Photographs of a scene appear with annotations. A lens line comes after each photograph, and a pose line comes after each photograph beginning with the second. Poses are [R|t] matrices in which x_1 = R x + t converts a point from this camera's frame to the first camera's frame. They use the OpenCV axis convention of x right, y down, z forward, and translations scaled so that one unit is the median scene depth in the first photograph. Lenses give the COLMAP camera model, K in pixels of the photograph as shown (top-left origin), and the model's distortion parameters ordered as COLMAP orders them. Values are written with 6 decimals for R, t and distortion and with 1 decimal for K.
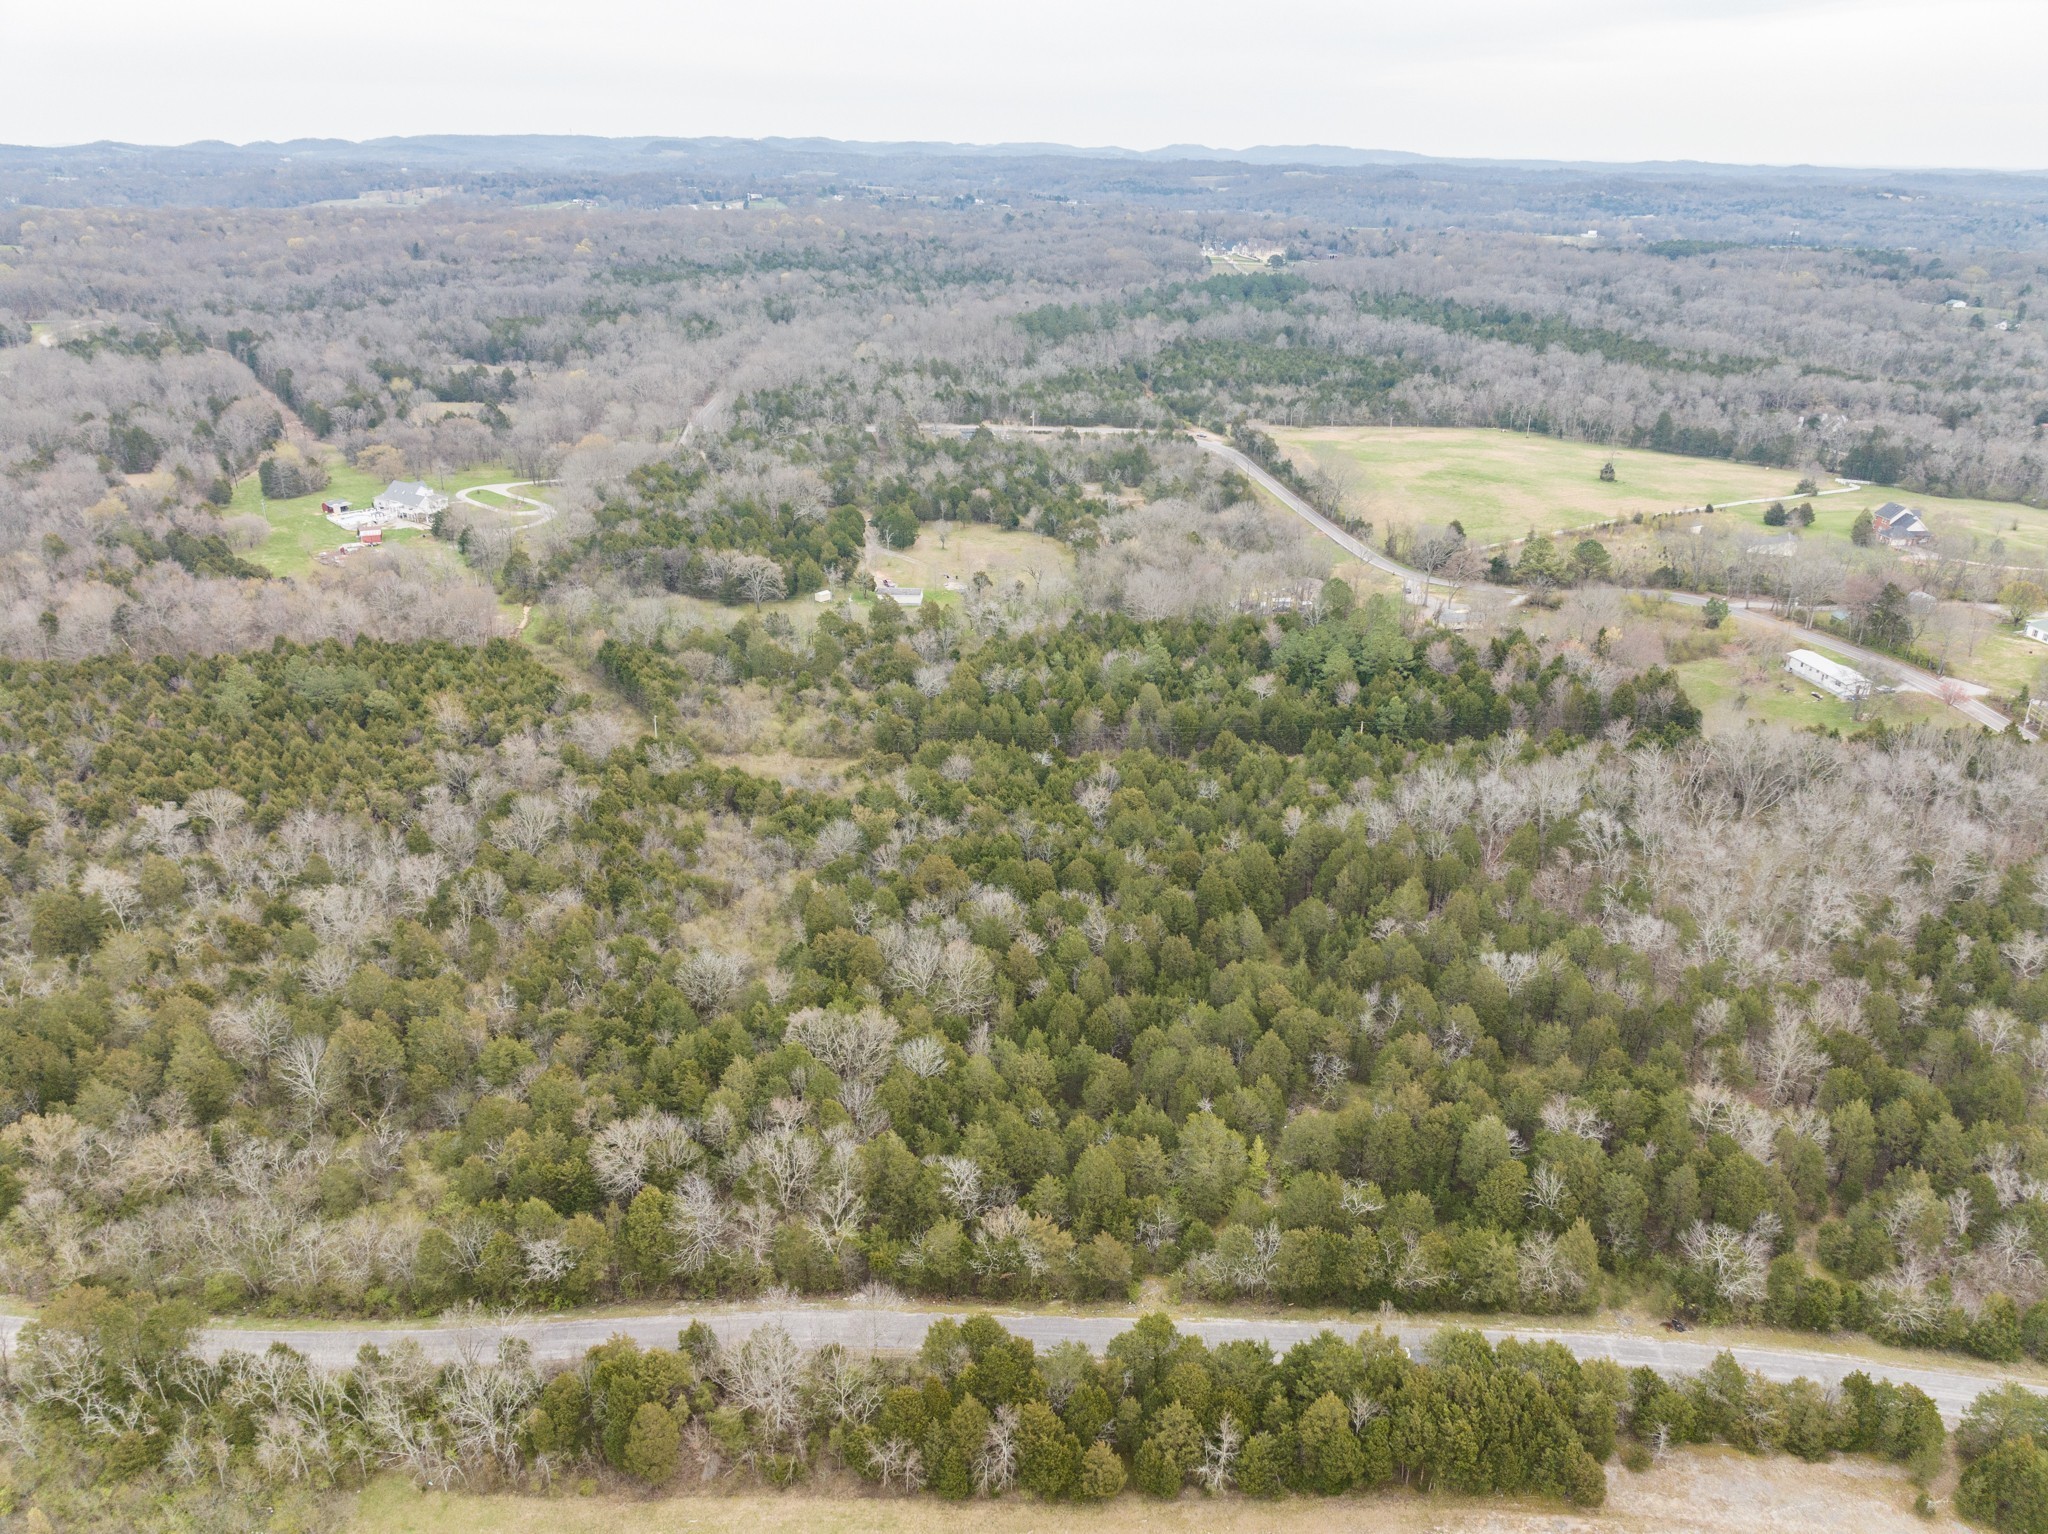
lens RADIAL K [[1436.9, 0, 1030.1], [0, 1436.9, 761.7], [0, 0, 1]] dist [-0.028744, 0.013473]
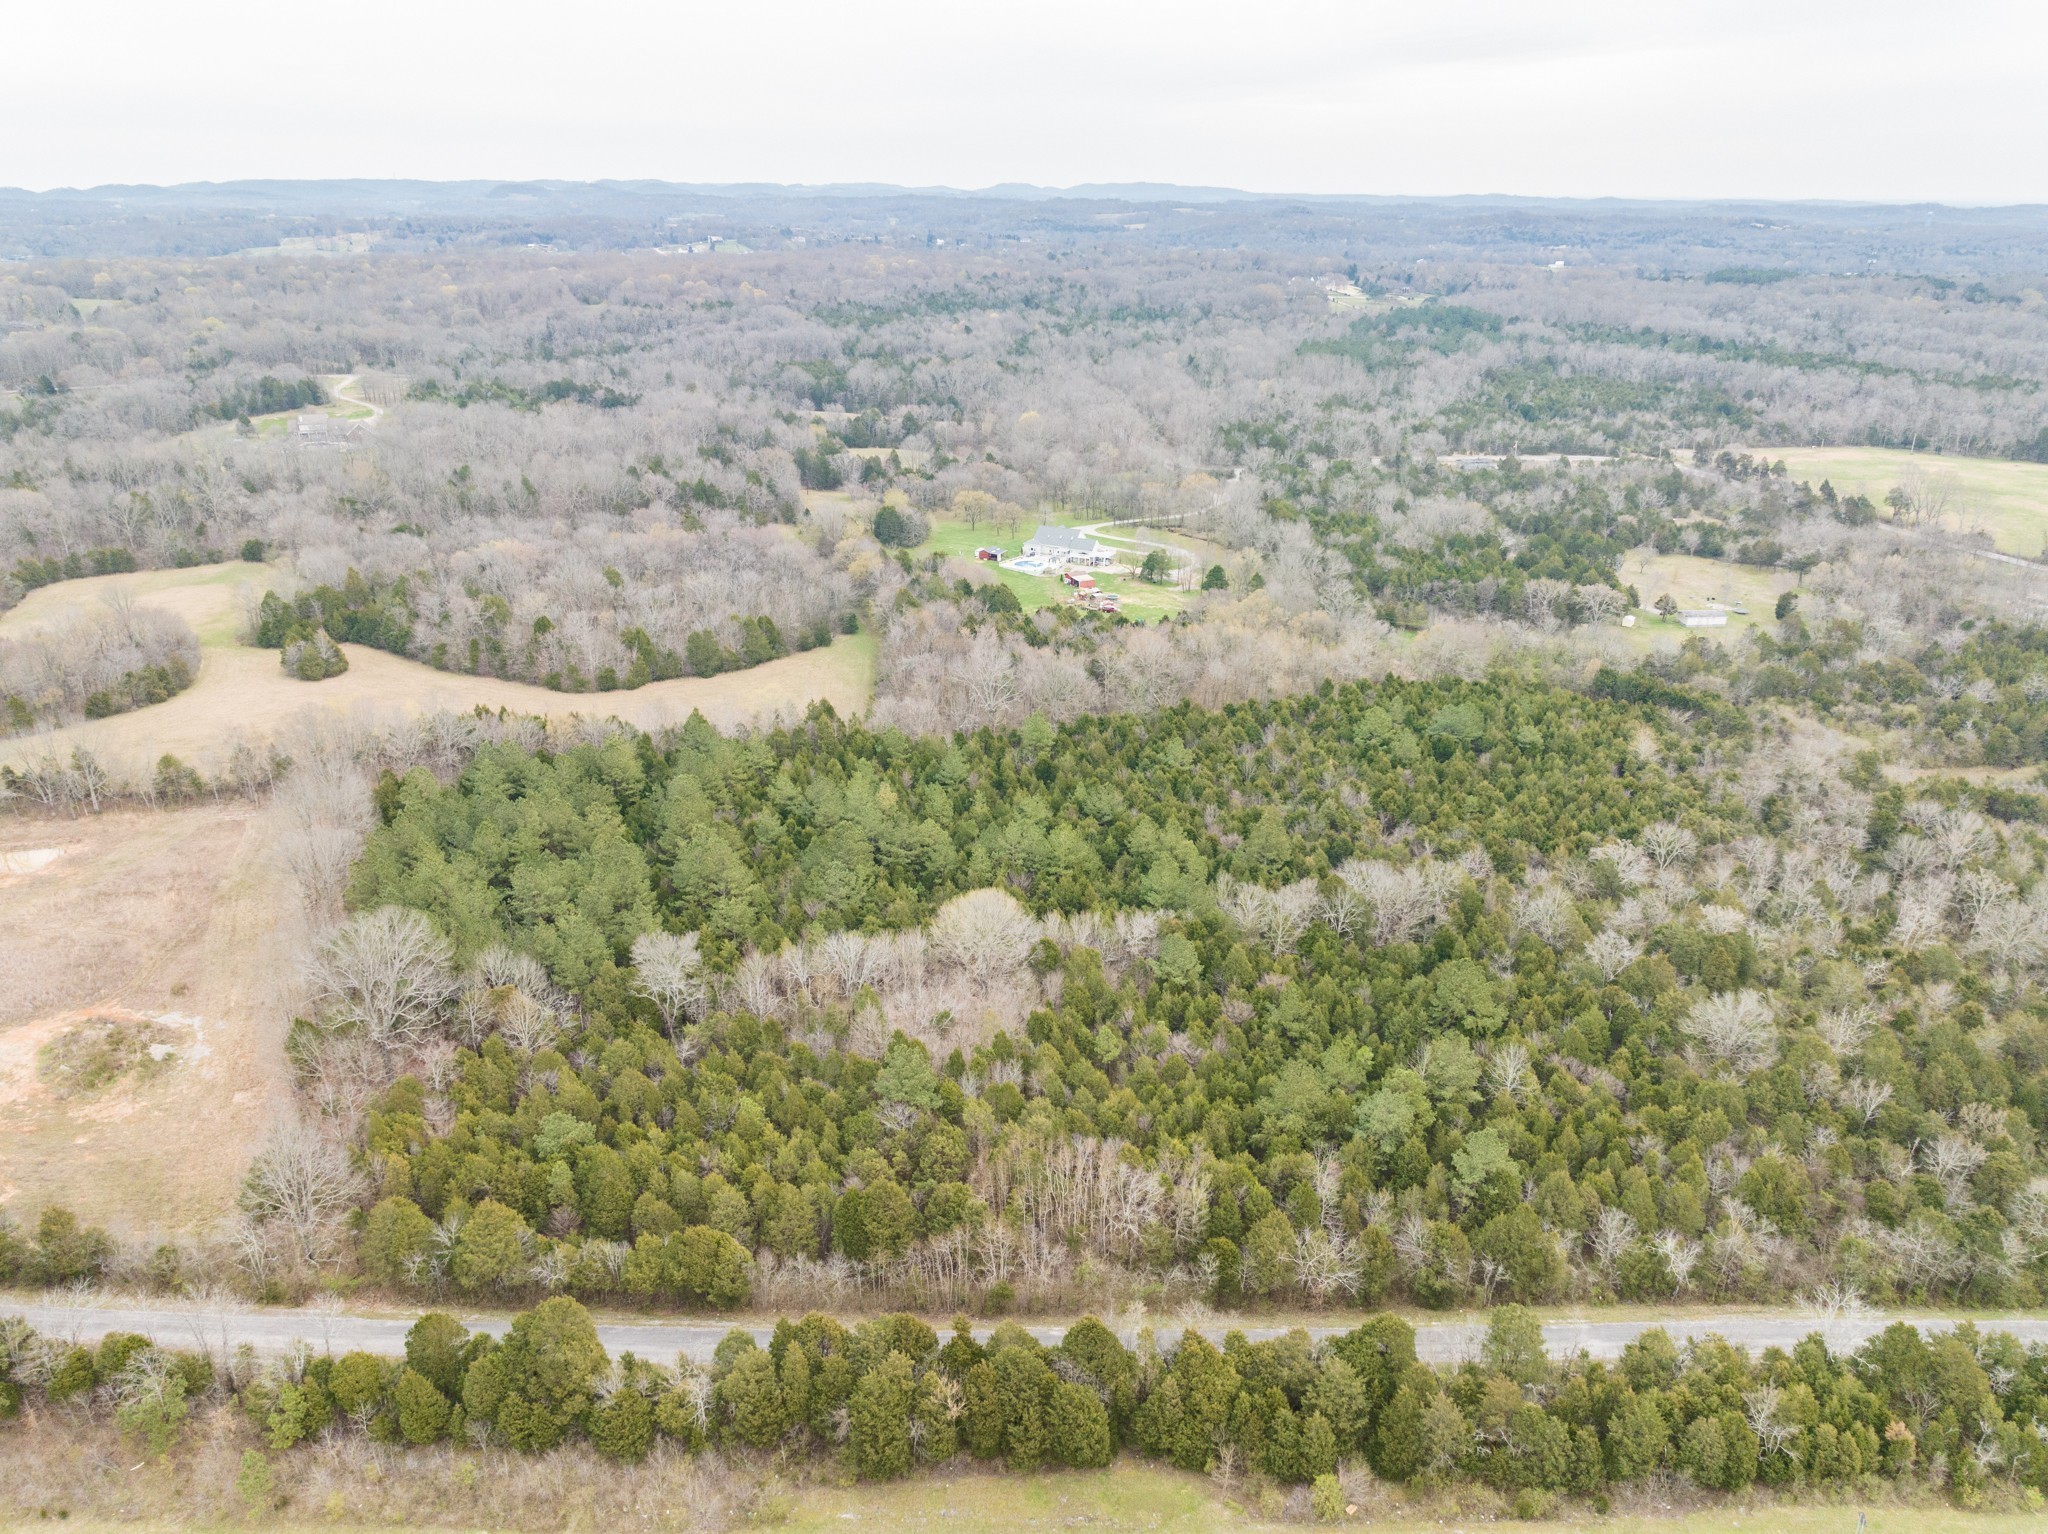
lens RADIAL K [[1436.9, 0, 1030.1], [0, 1436.9, 761.7], [0, 0, 1]] dist [-0.028744, 0.013473]
pose [[0.991417, -0.055082, 0.118570, -0.580815], [0.057896, 0.998114, -0.020416, -0.015820], [-0.117222, 0.027105, 0.992736, 0.028199]]
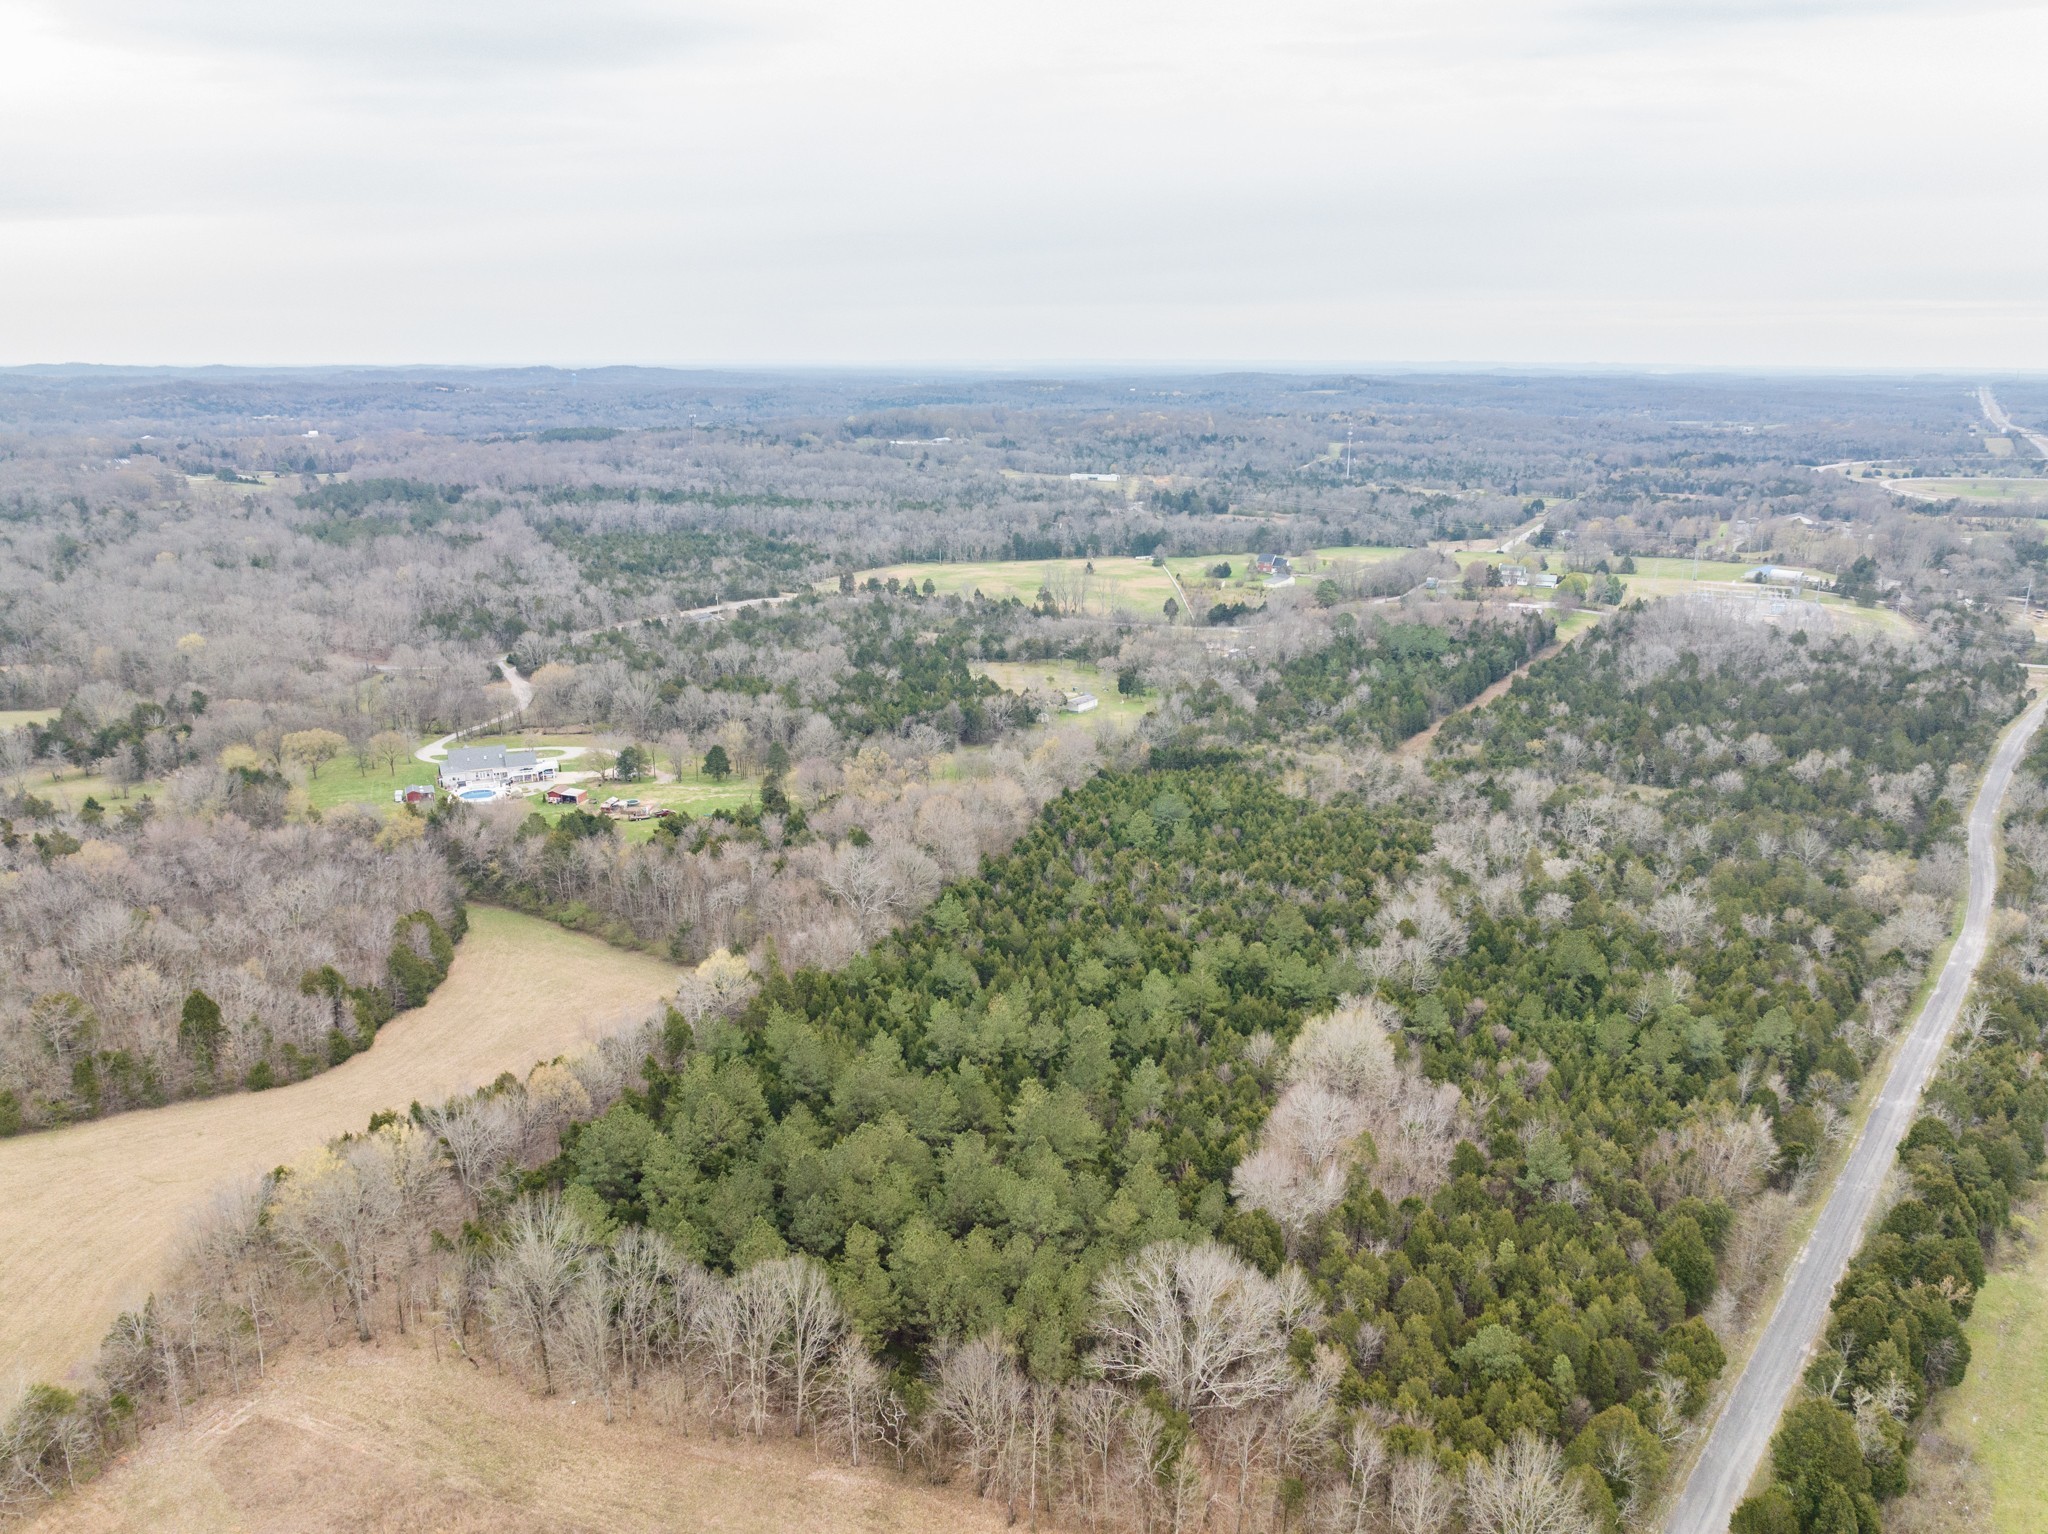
lens RADIAL K [[1475.8, 0, 1063.5], [0, 1475.8, 767.7], [0, 0, 1]] dist [-0.012012, -0.003829]
pose [[0.518669, -0.234918, 0.822068, -0.961956], [0.336950, 0.939857, 0.055985, -0.116524], [-0.785778, 0.247958, 0.566630, 0.251739]]
